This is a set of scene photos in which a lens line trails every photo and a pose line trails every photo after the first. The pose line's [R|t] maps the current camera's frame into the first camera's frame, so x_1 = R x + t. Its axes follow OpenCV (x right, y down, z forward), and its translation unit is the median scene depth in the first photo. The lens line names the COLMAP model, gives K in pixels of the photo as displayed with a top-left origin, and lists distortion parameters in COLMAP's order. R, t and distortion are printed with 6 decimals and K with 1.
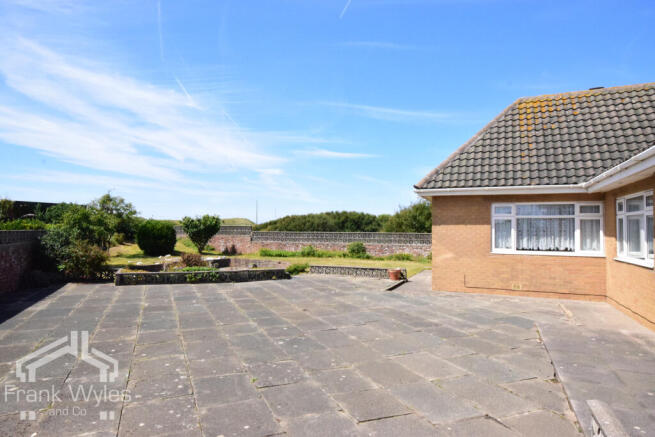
lens RADIAL K [[426.1, 0, 327.5], [0, 426.1, 218.5], [0, 0, 1]] dist [0.001155, 0.000168]
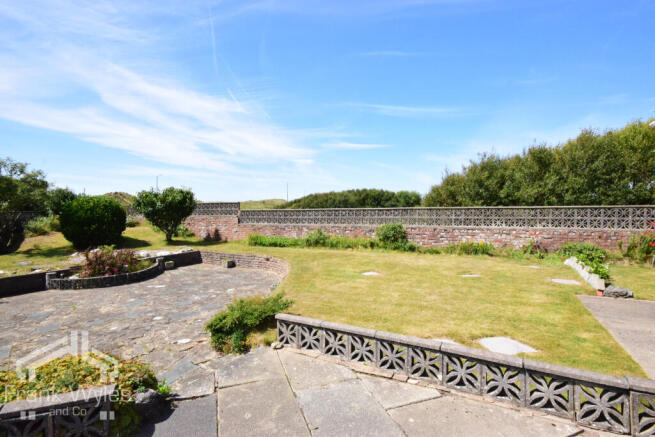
lens RADIAL K [[335.9, 0, 327.5], [0, 335.9, 218.5], [0, 0, 1]] dist [0.000141, -0.000063]
pose [[0.997521, -0.018790, -0.067821, 0.003002], [0.022824, 0.997985, 0.059196, 0.006155], [0.066572, -0.060597, 0.995940, 0.183817]]
